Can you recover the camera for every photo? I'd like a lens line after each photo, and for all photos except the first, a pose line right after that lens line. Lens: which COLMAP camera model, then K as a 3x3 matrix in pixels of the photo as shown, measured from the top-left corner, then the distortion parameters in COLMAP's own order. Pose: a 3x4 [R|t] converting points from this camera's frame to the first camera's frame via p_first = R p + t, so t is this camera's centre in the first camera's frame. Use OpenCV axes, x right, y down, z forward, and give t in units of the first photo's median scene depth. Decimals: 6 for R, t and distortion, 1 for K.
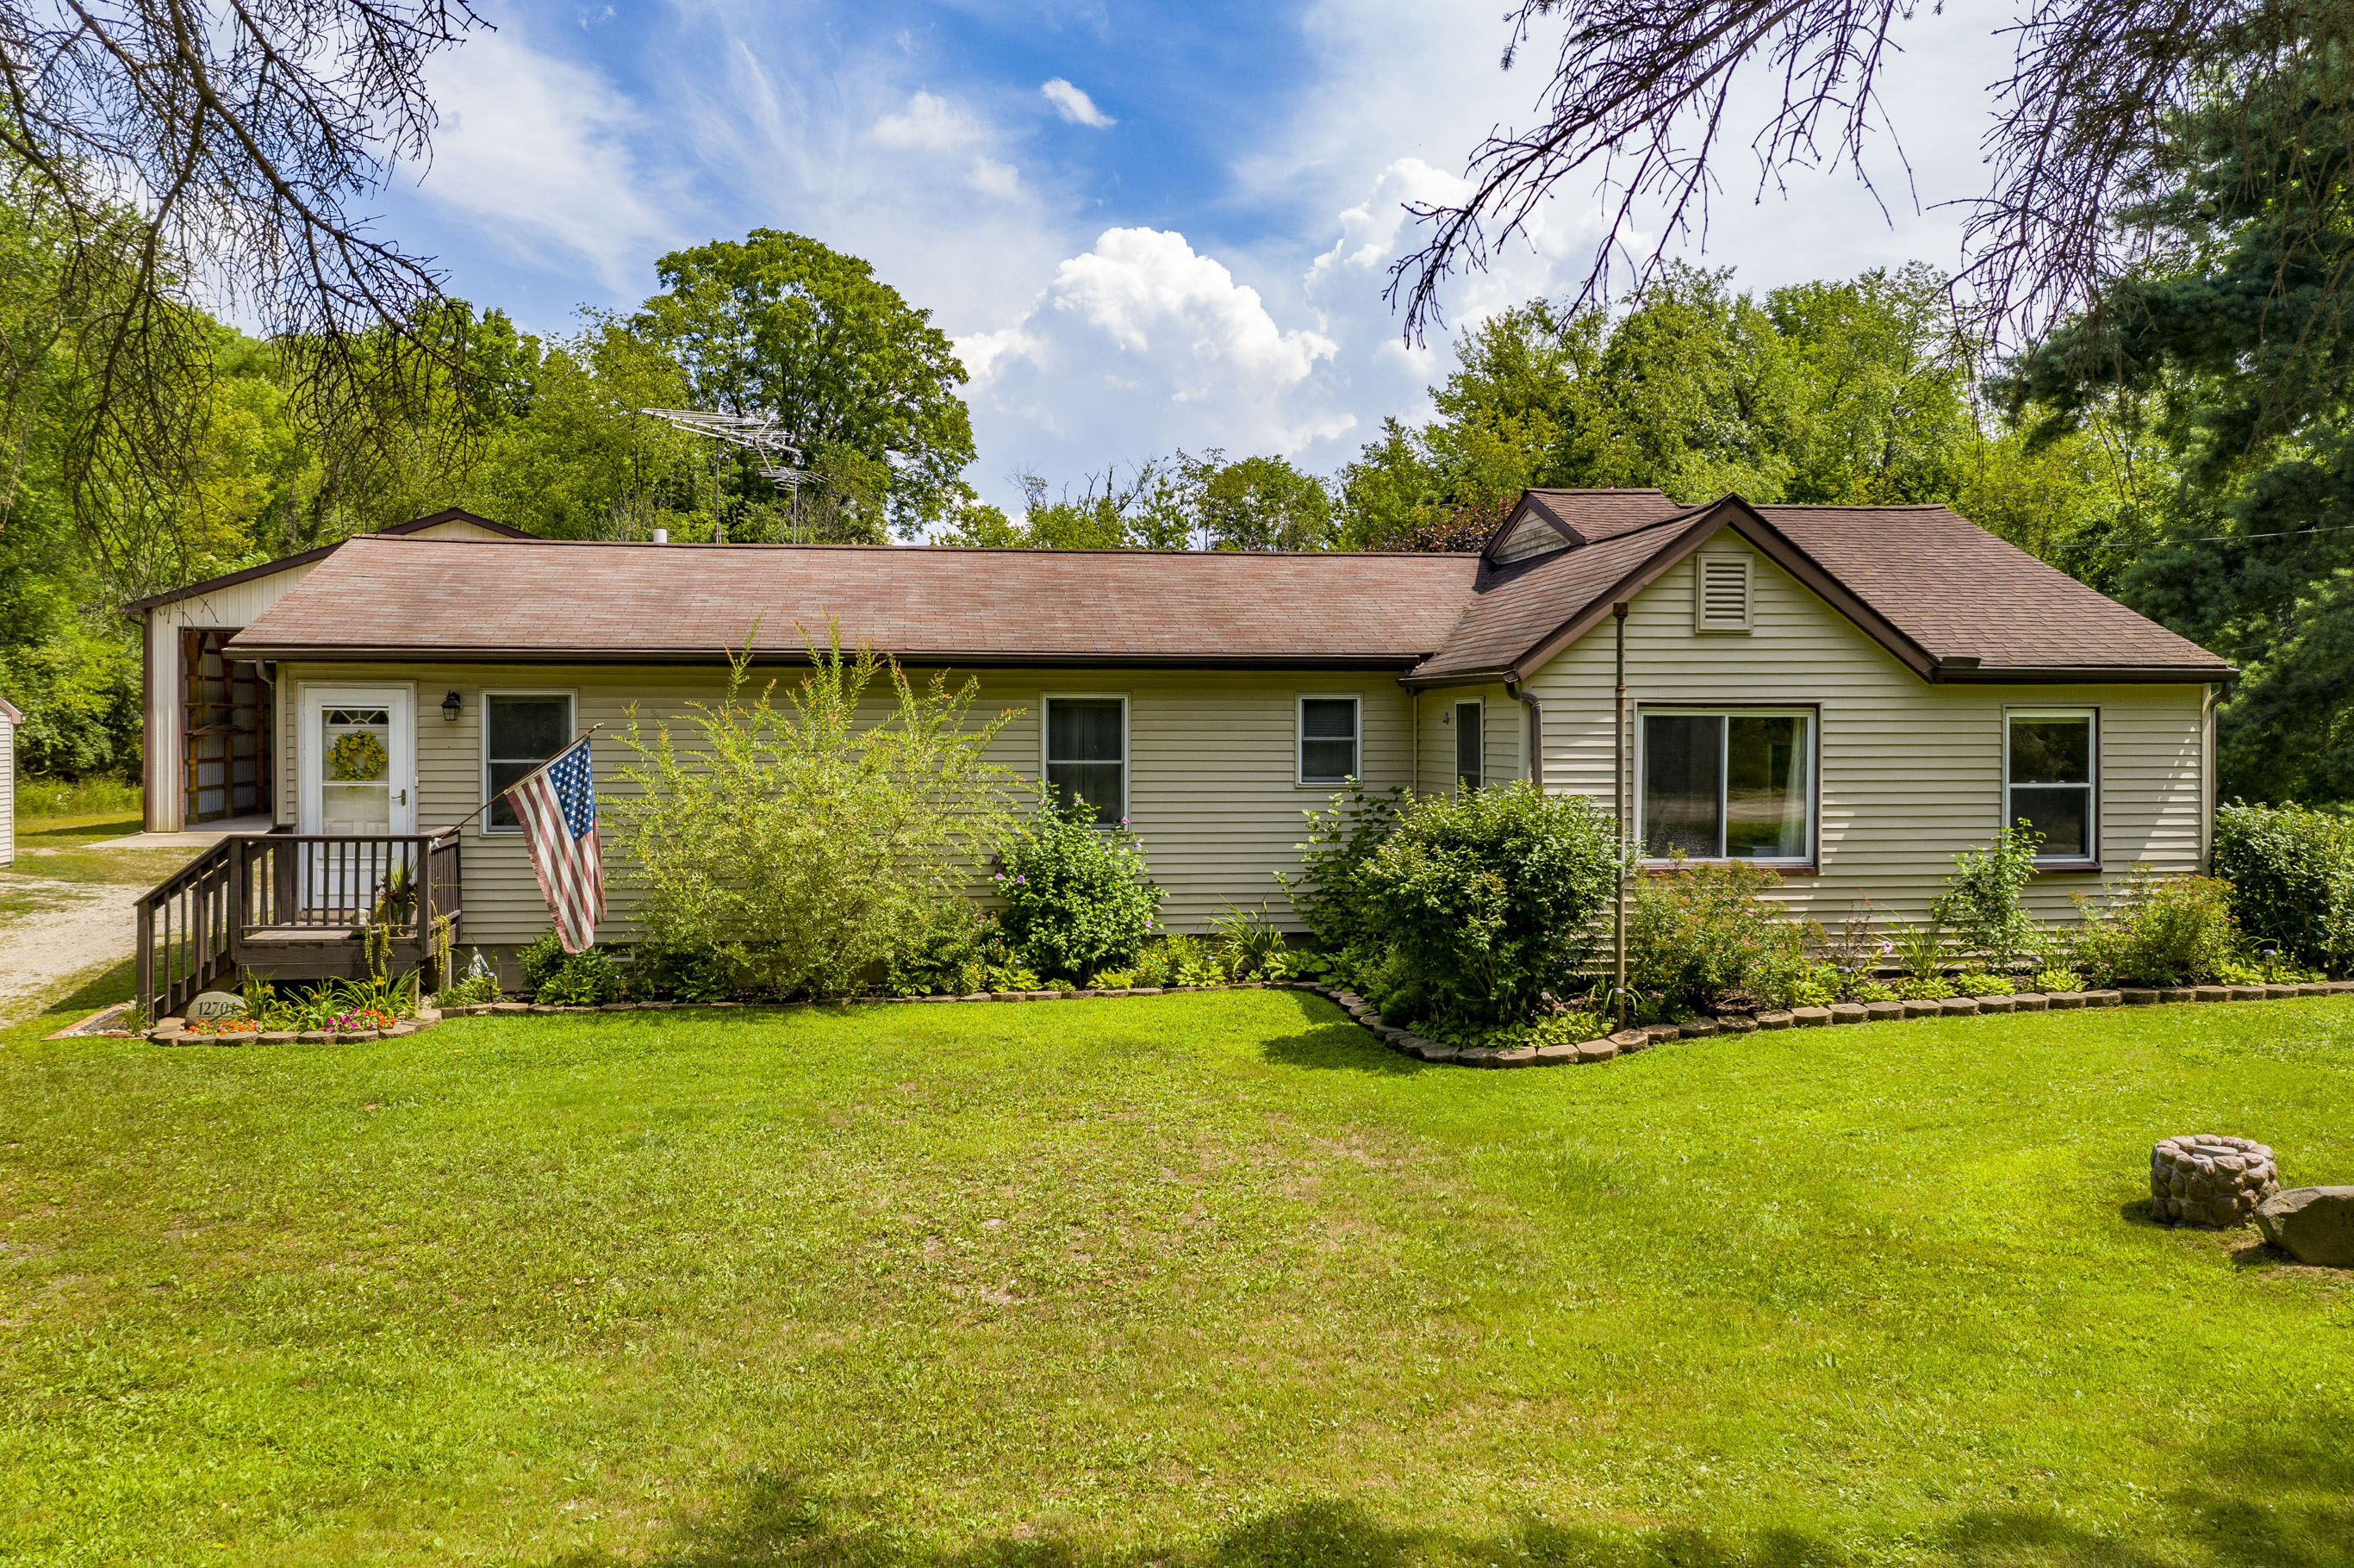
lens RADIAL K [[1851.3, 0, 1168.7], [0, 1851.3, 750.0], [0, 0, 1]] dist [-0.001226, -0.007288]
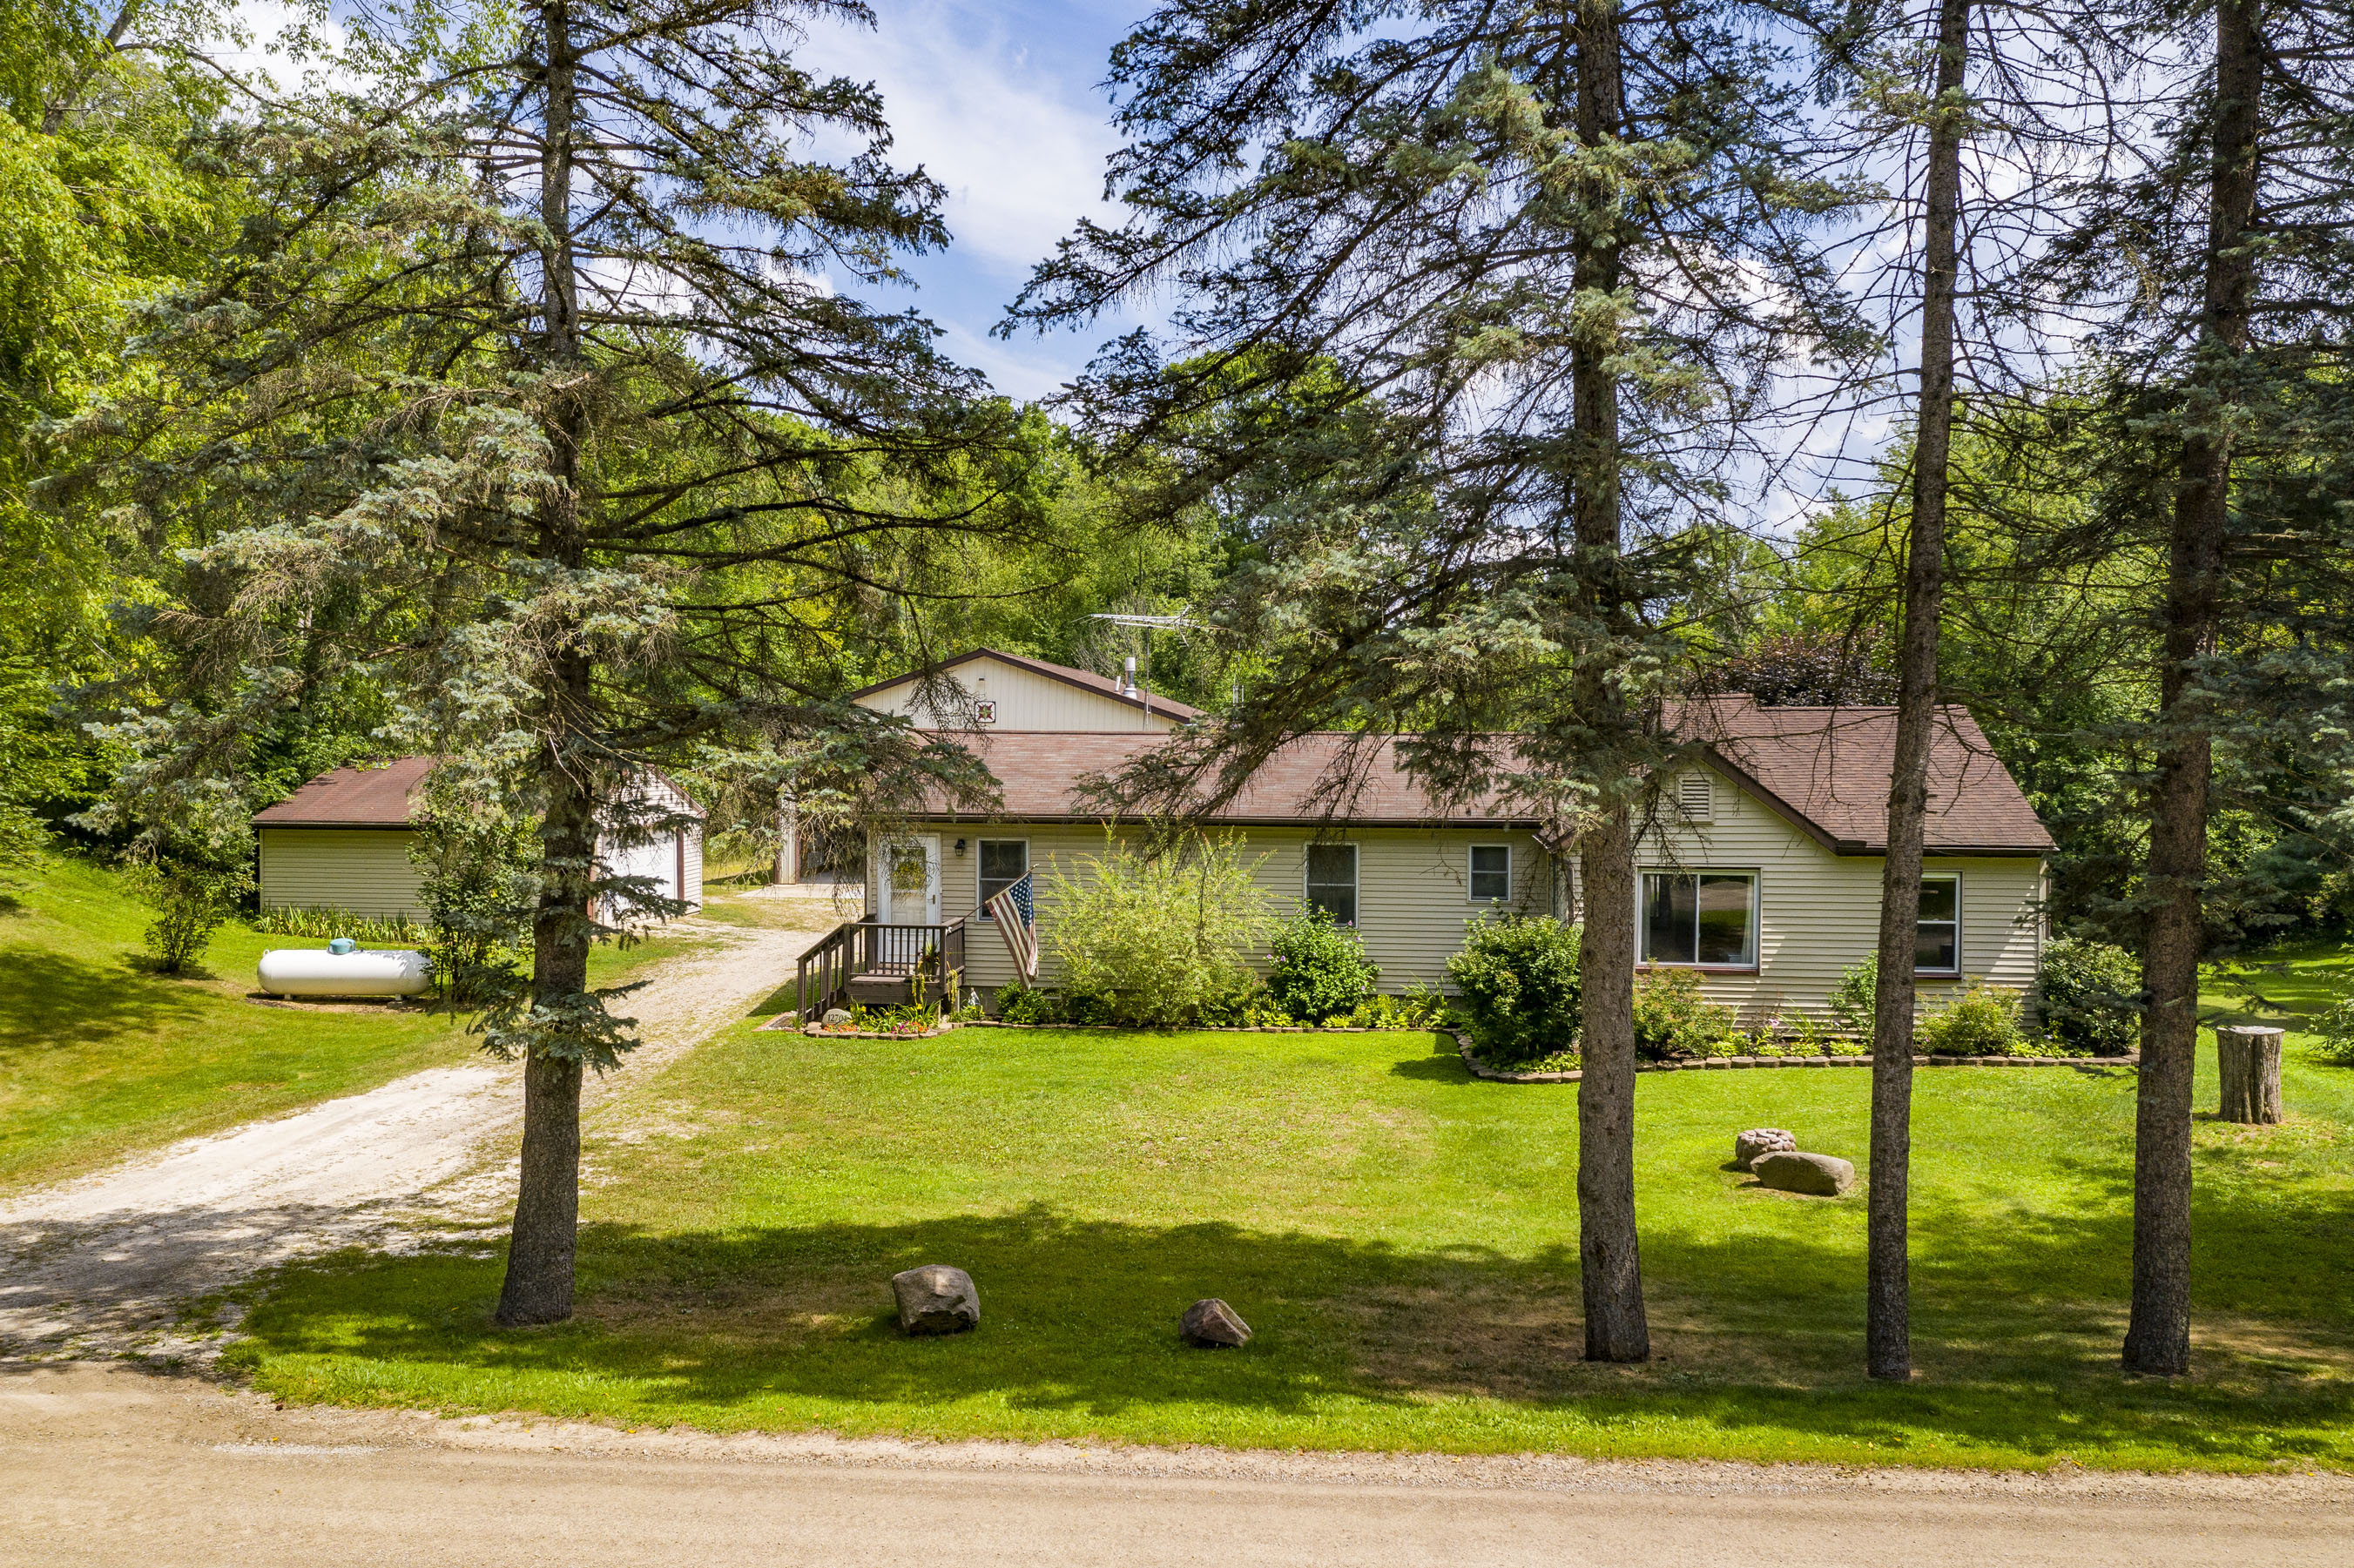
lens RADIAL K [[1885.0, 0, 1177.0], [0, 1885.0, 784.0], [0, 0, 1]] dist [-0.002632, -0.007677]
pose [[0.961612, 0.007507, -0.274310, 0.304108], [-0.005263, 0.999946, 0.008915, -0.105072], [0.274363, -0.007129, 0.961600, -0.667660]]
